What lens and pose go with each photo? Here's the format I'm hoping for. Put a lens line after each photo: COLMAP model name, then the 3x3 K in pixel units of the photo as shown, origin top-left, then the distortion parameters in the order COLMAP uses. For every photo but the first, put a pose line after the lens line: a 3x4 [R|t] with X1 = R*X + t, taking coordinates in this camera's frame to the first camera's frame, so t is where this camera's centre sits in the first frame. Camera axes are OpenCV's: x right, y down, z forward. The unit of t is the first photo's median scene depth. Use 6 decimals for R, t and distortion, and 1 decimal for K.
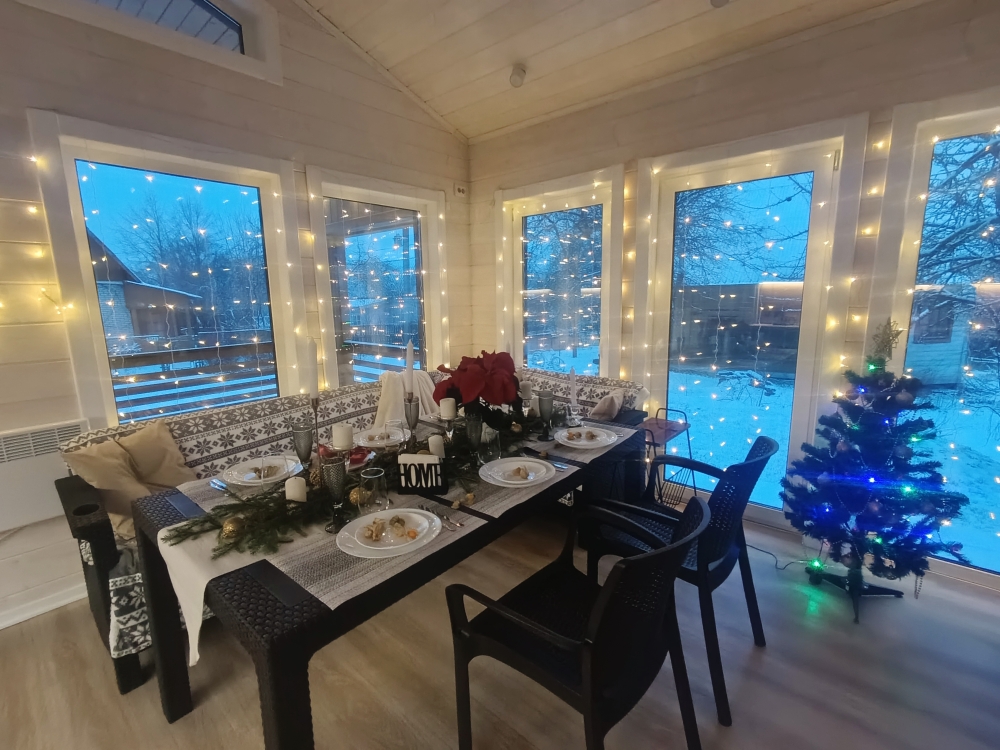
lens RADIAL K [[459.6, 0, 499.5], [0, 459.6, 371.4], [0, 0, 1]] dist [0.001715, -0.000465]
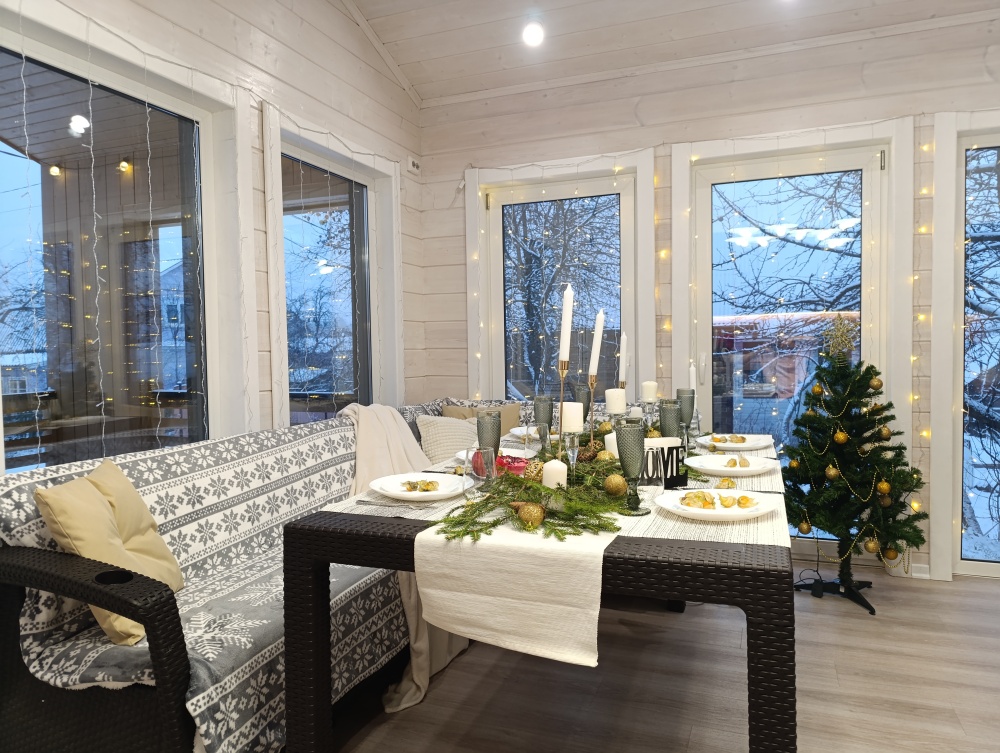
lens RADIAL K [[681.9, 0, 502.1], [0, 681.9, 376.5], [0, 0, 1]] dist [0.041485, -0.043455]
pose [[0.941989, -0.011691, 0.335440, -0.427474], [0.054045, 0.991636, -0.117207, 0.102039], [-0.331264, 0.128536, 0.934742, -0.034049]]
